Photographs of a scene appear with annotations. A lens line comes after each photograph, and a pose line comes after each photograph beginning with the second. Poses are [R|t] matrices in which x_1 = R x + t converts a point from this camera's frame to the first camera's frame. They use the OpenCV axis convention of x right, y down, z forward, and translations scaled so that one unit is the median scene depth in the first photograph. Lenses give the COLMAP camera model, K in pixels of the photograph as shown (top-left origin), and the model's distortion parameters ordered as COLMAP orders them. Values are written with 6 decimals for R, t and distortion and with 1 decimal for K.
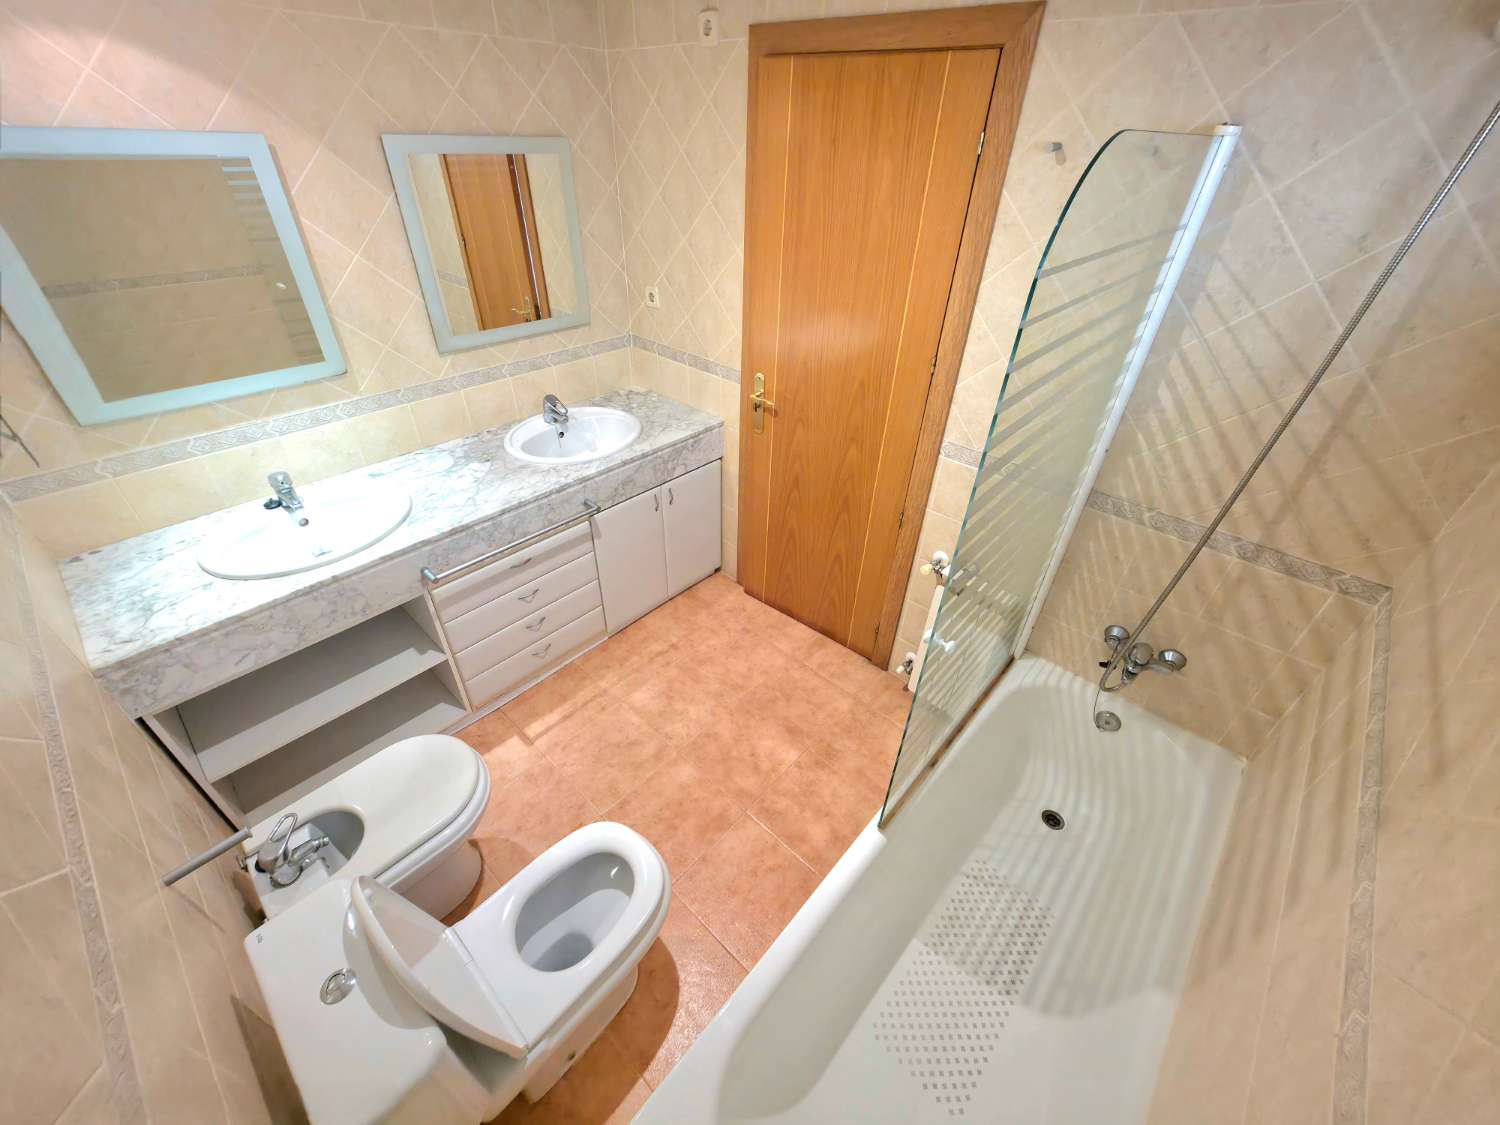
lens RADIAL K [[597.1, 0, 750.0], [0, 597.1, 562.5], [0, 0, 1]] dist [0.000217, -0.000009]
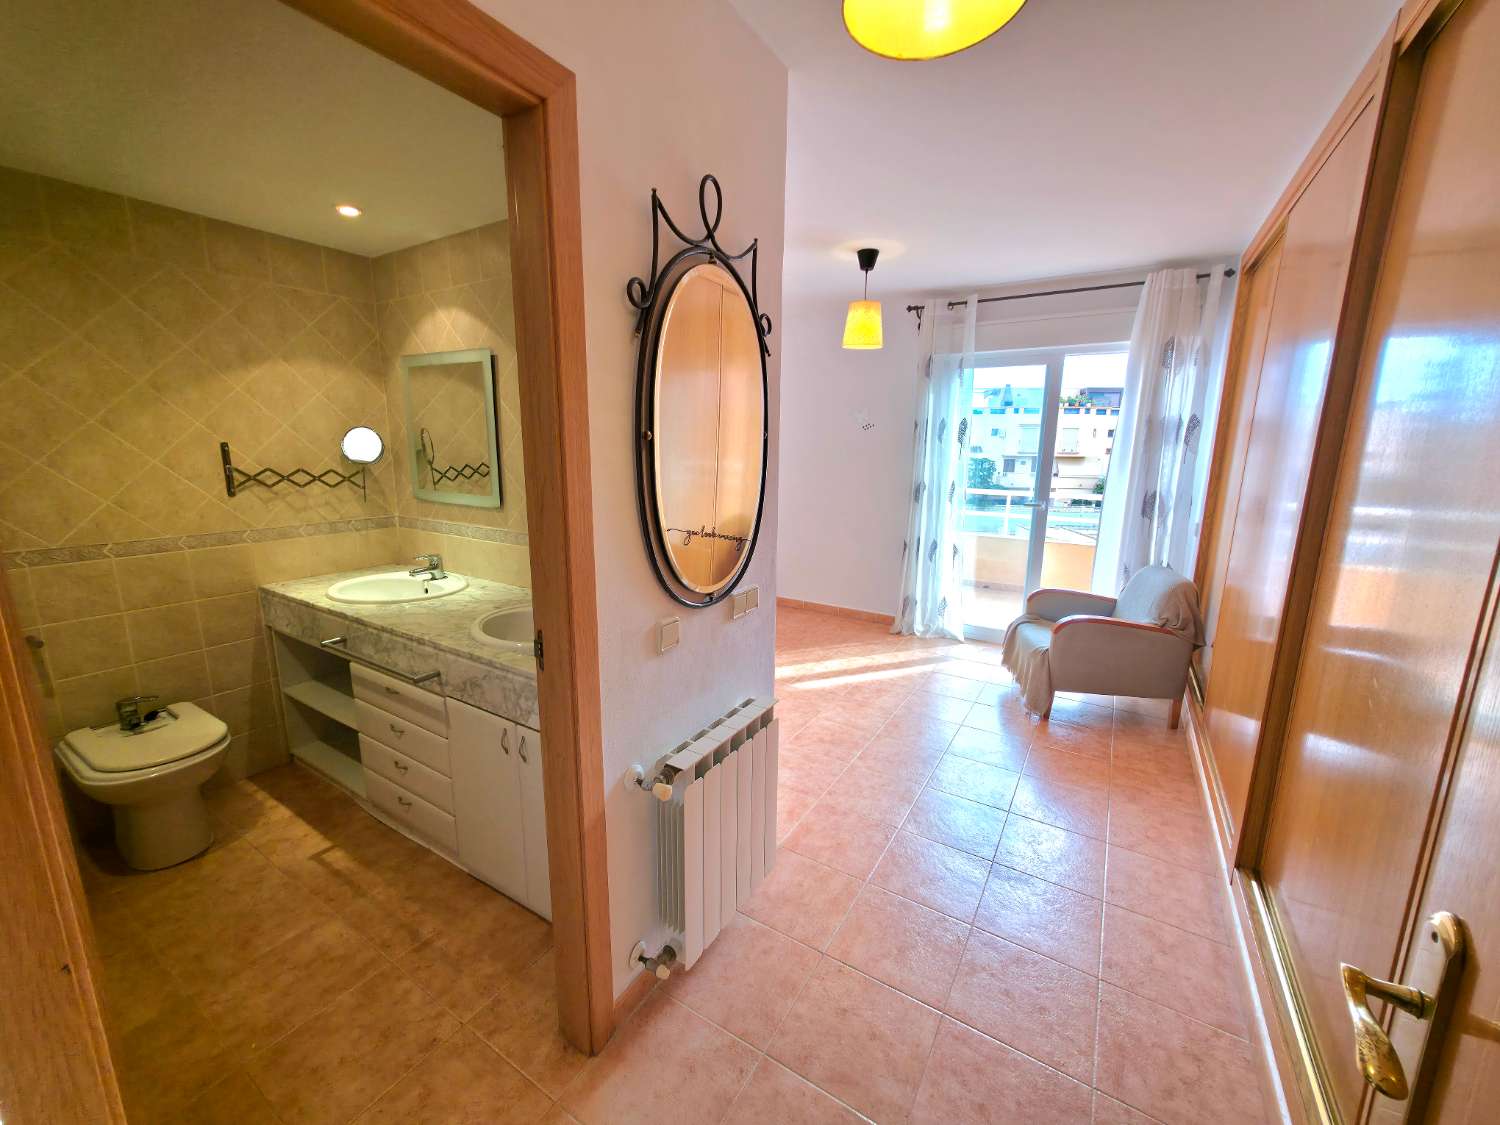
lens RADIAL K [[597.1, 0, 750.0], [0, 597.1, 562.5], [0, 0, 1]] dist [0.000217, -0.000009]
pose [[0.184907, 0.166166, -0.968606, 0.602788], [-0.591243, 0.806093, 0.025419, -0.510090], [0.785011, 0.567981, 0.247297, 1.041313]]
